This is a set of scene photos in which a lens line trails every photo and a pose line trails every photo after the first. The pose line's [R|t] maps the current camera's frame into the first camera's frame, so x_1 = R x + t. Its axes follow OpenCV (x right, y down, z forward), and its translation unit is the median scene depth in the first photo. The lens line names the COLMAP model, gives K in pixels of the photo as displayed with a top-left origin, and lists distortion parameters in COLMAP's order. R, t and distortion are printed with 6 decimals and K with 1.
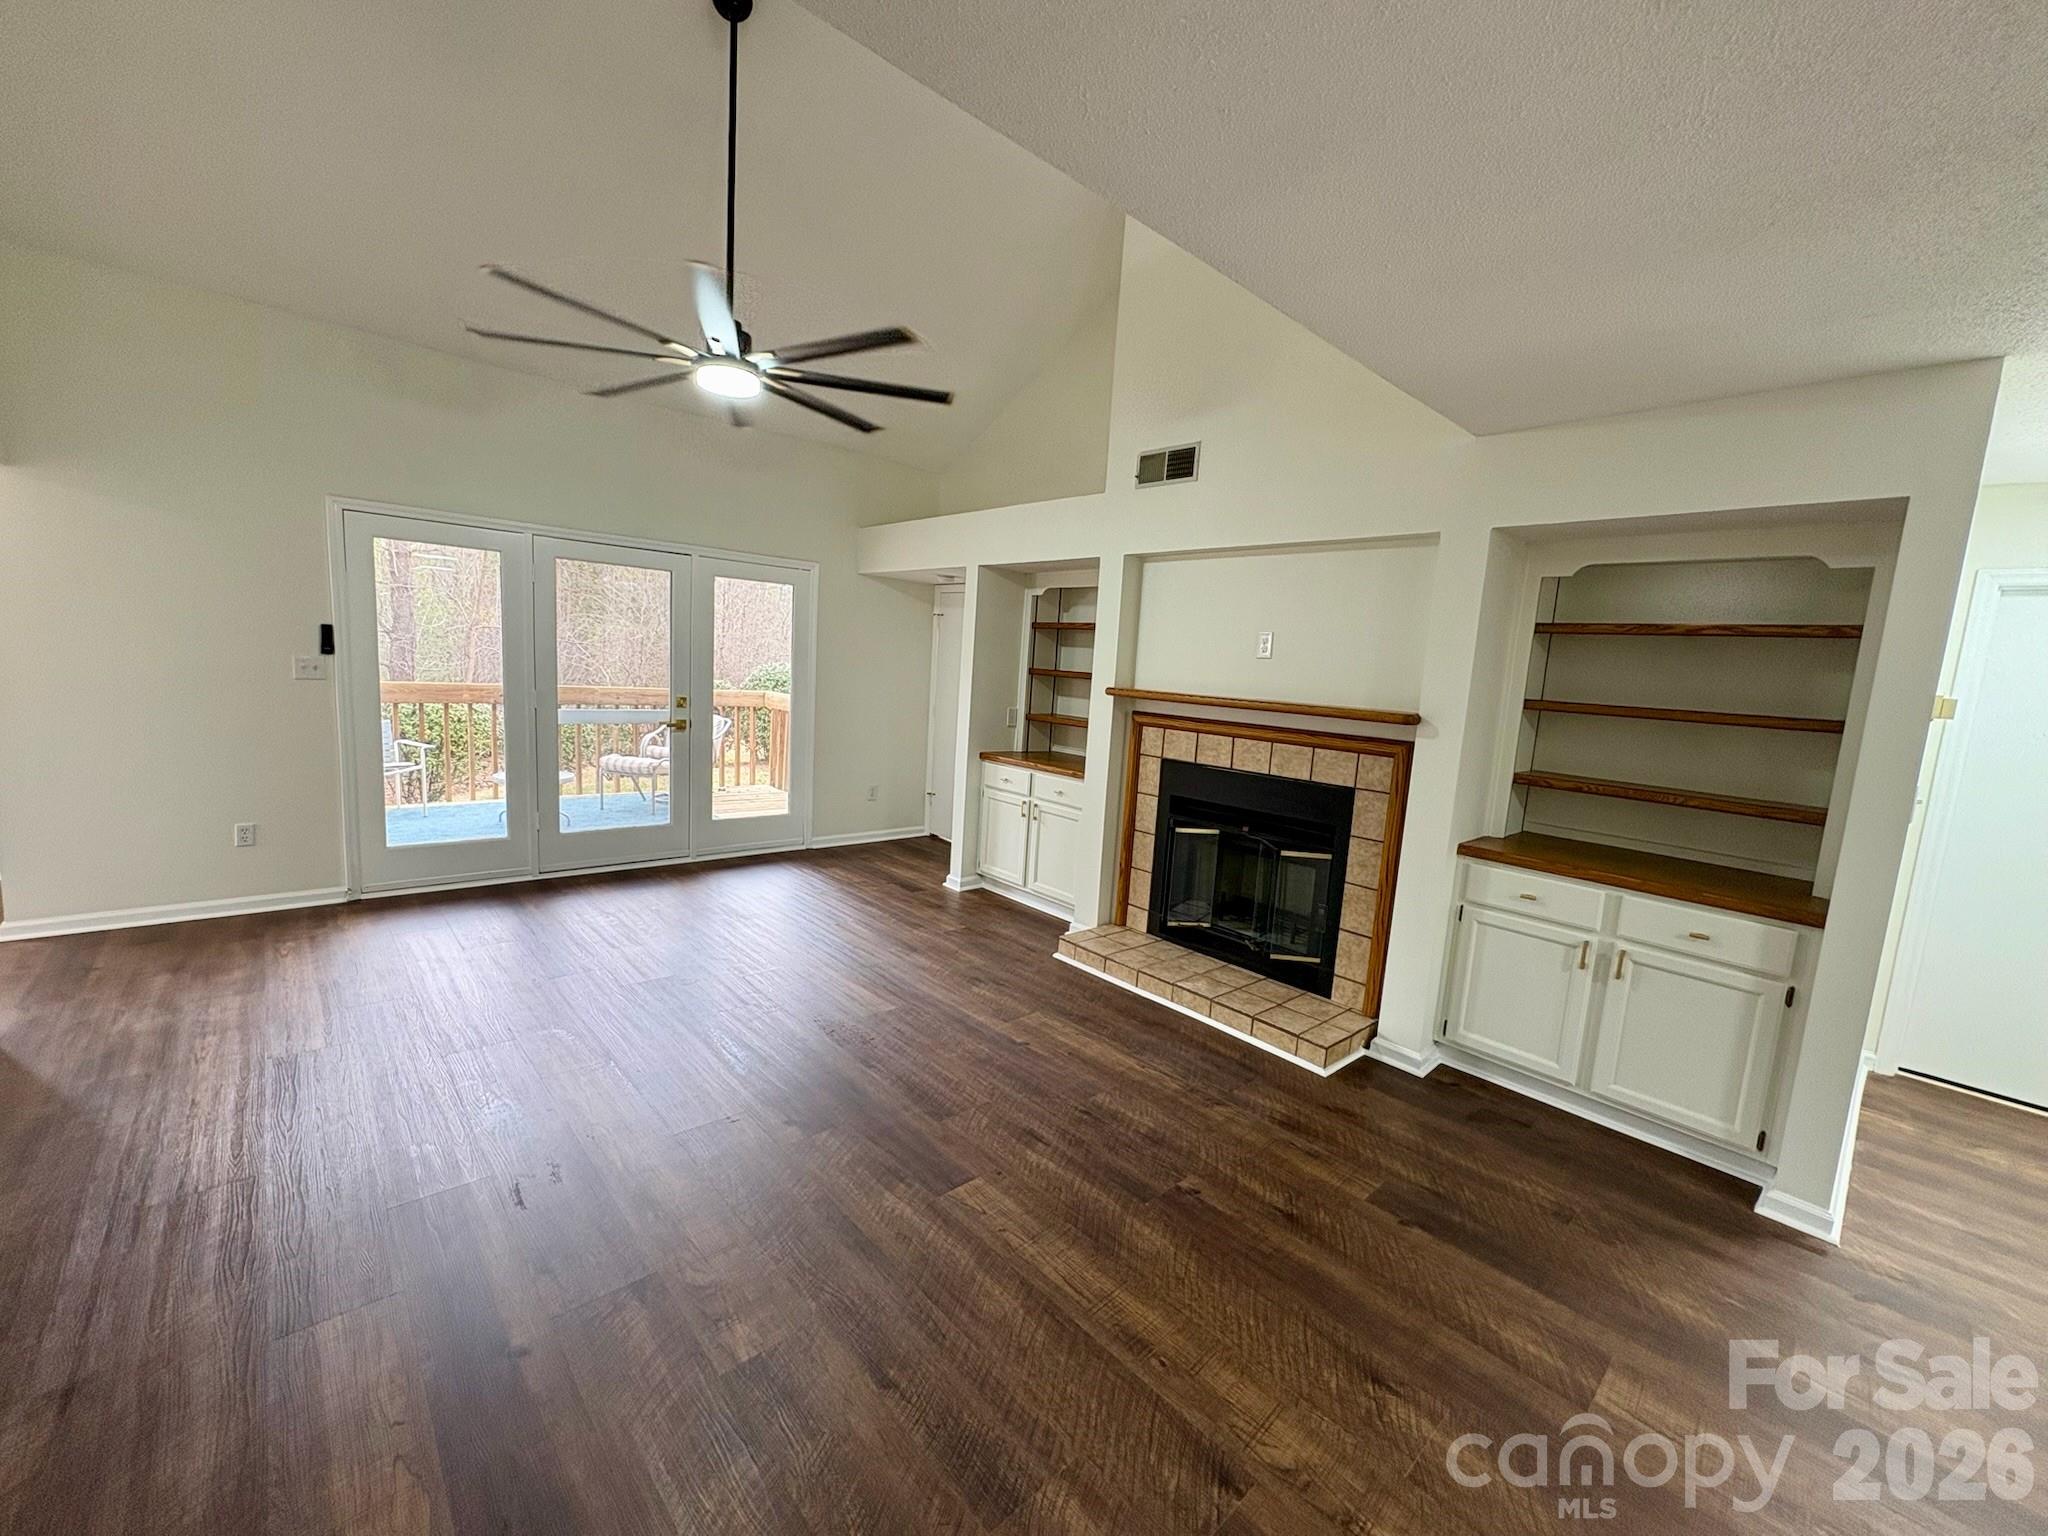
lens RADIAL K [[814.8, 0, 1029.5], [0, 814.8, 769.7], [0, 0, 1]] dist [0.000384, -0.000046]
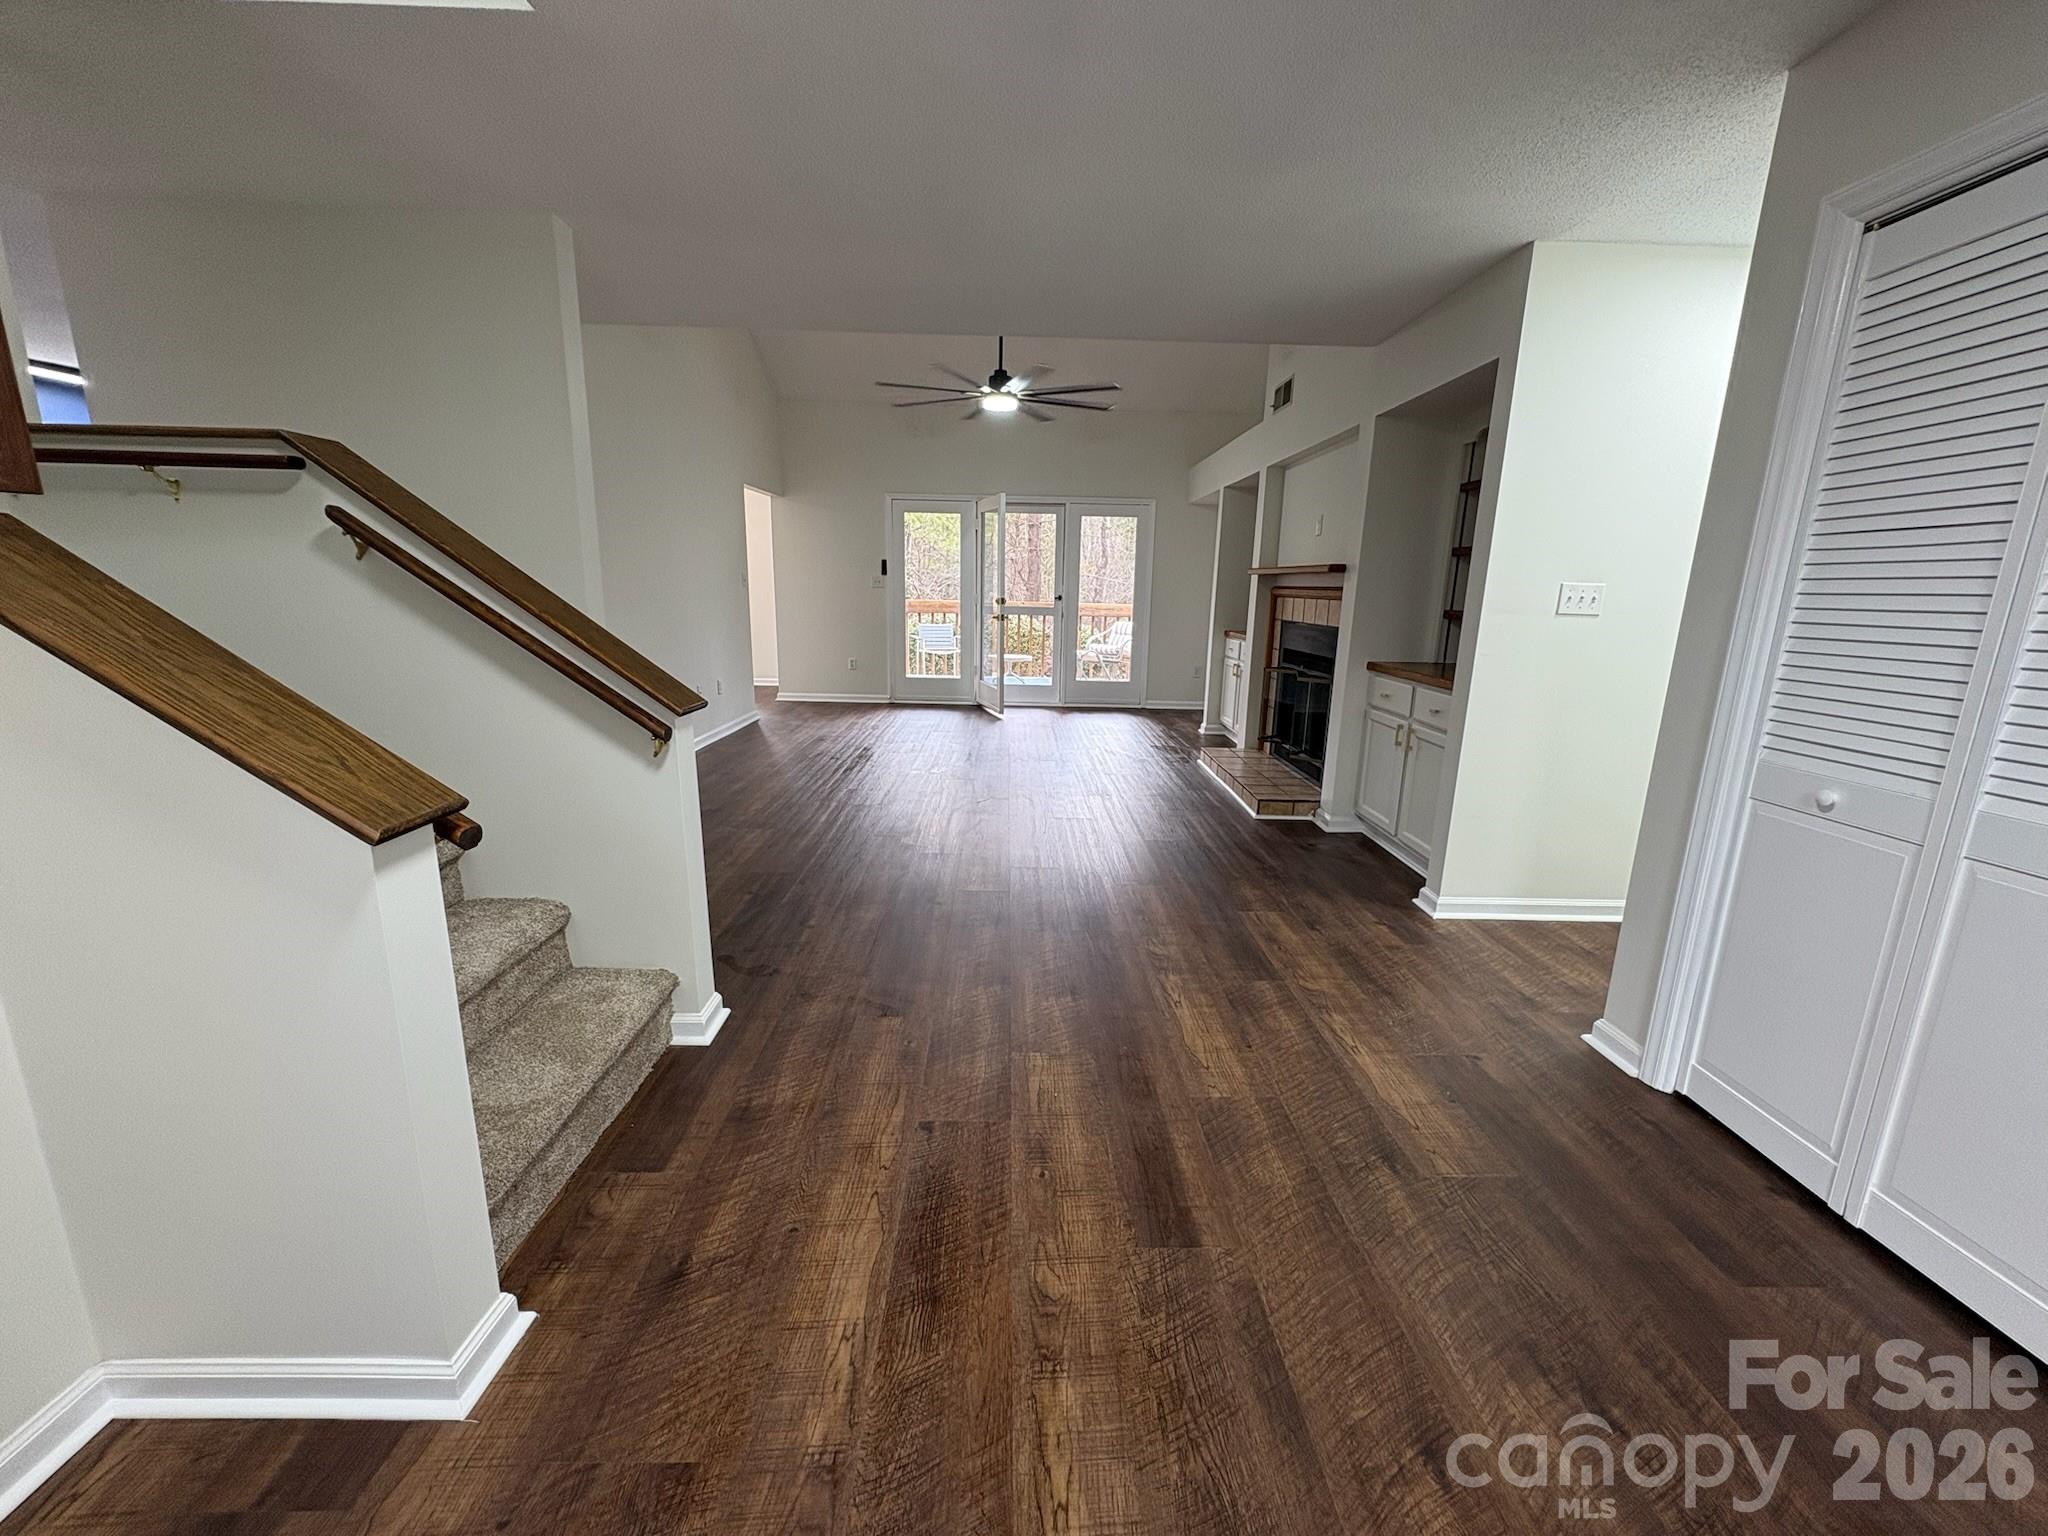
lens RADIAL K [[814.8, 0, 1025.9], [0, 814.8, 770.1], [0, 0, 1]] dist [0.000384, -0.000046]
pose [[0.747681, 0.102384, -0.656117, 0.783168], [-0.061919, 0.994487, 0.084626, 0.147834], [0.661165, -0.022647, 0.749899, -0.288788]]
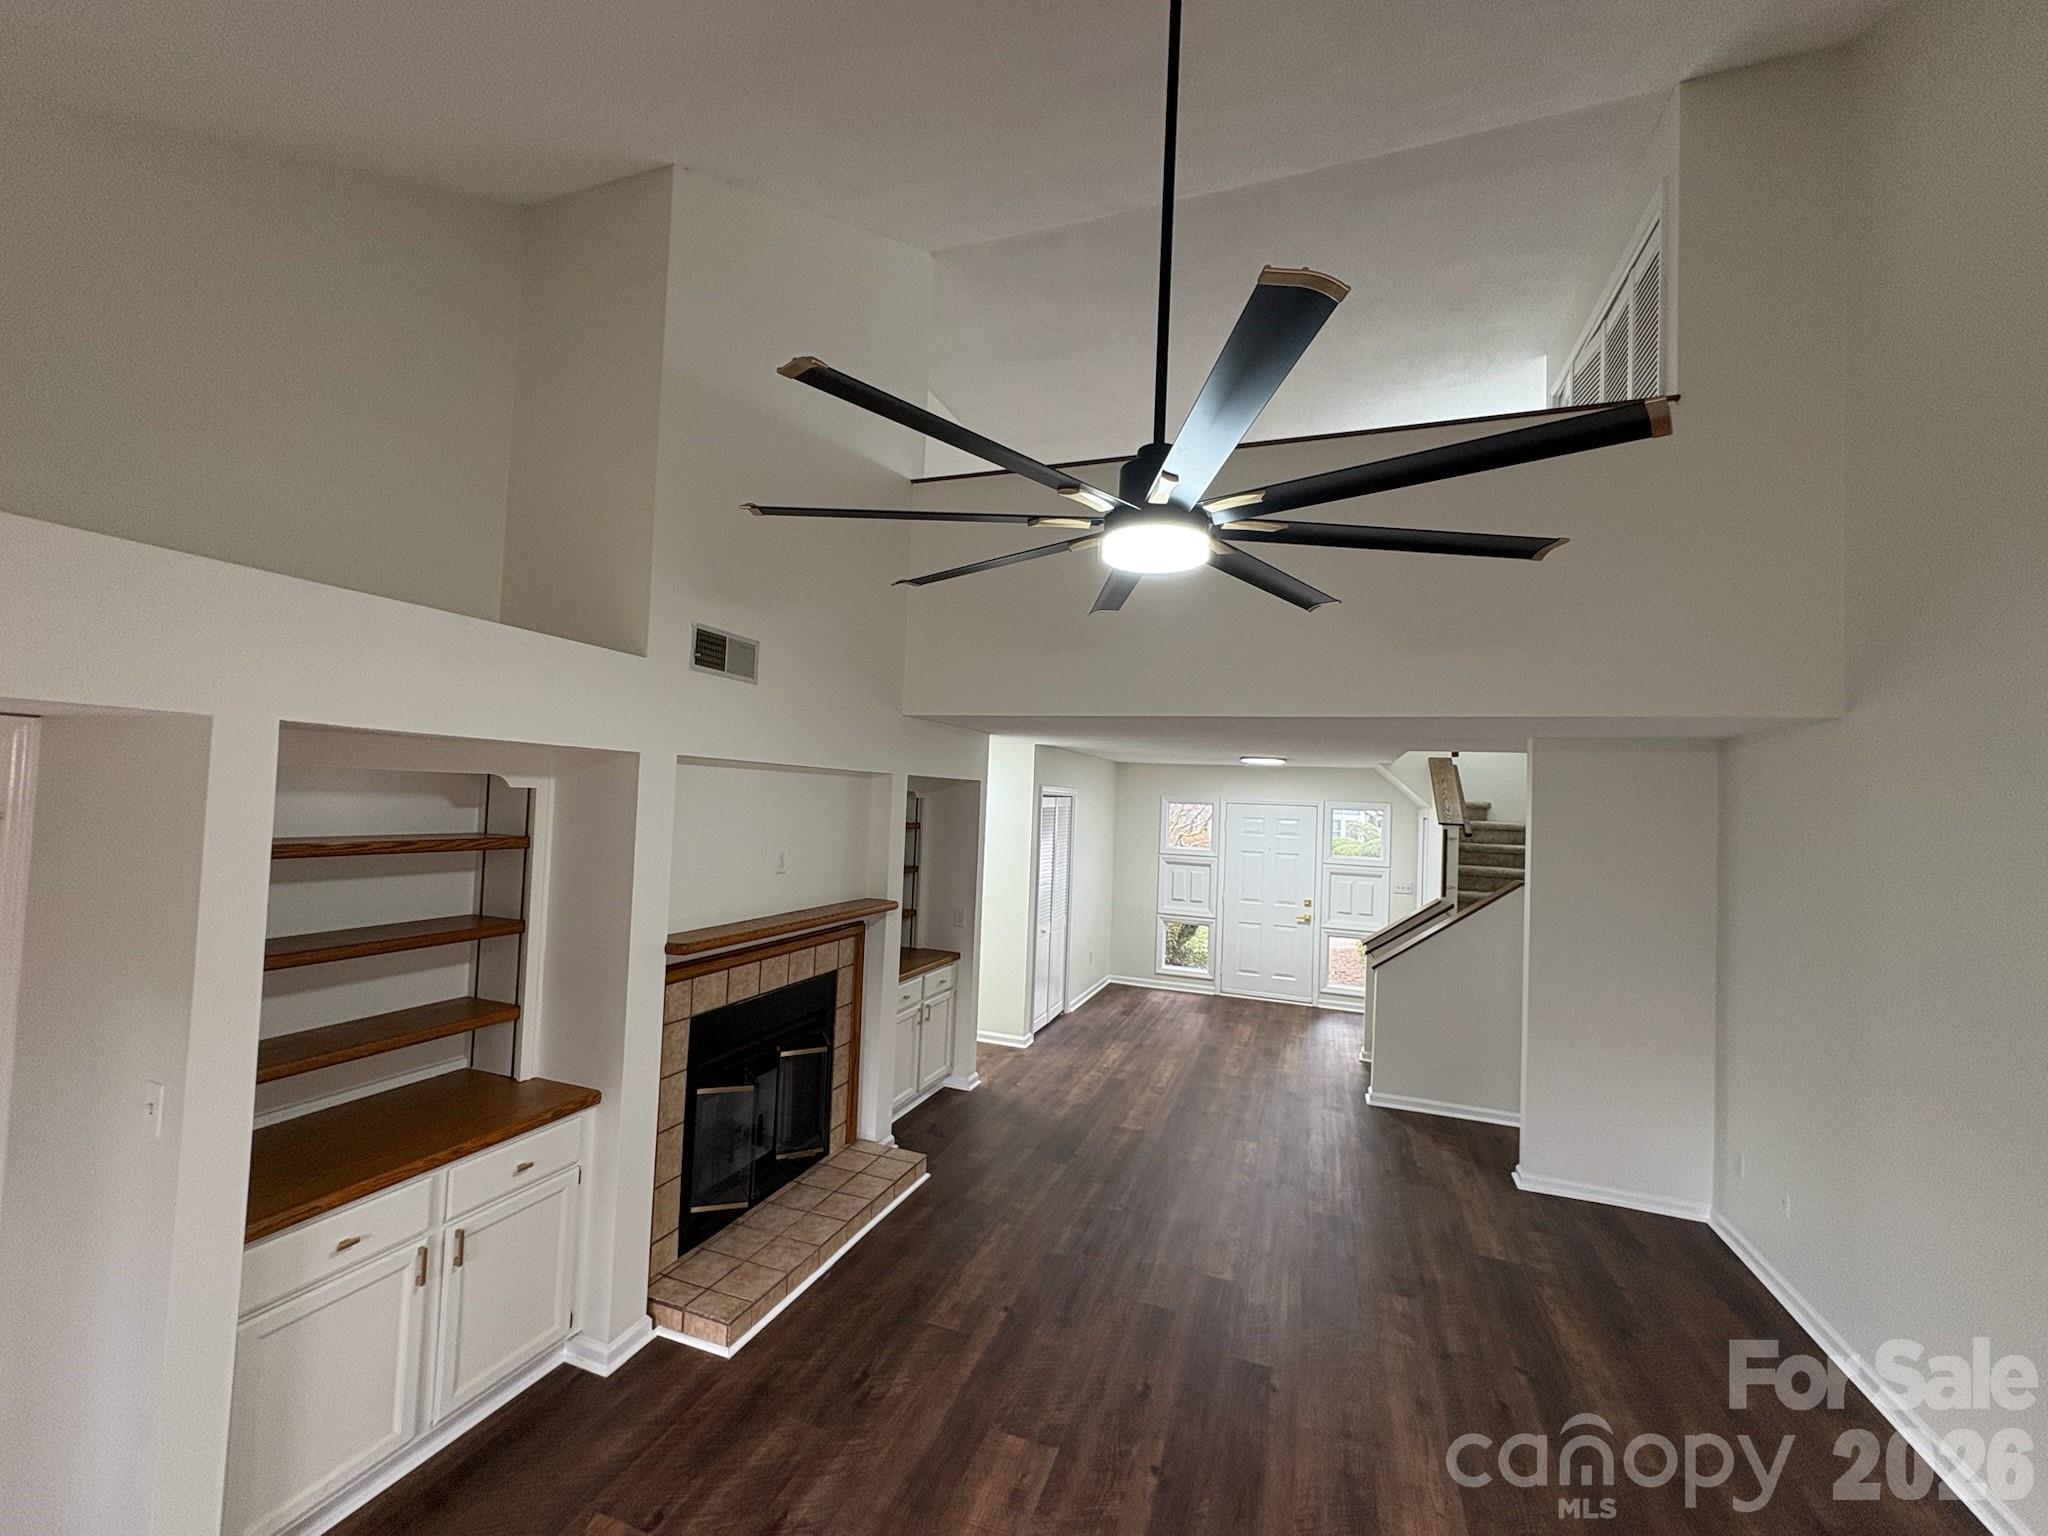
lens RADIAL K [[814.8, 0, 1025.8], [0, 814.8, 767.6], [0, 0, 1]] dist [0.000384, -0.000046]
pose [[-0.455509, -0.046710, 0.889005, -0.684028], [0.046084, 0.996046, 0.075947, -0.306583], [-0.889038, 0.075564, -0.451555, 1.099147]]
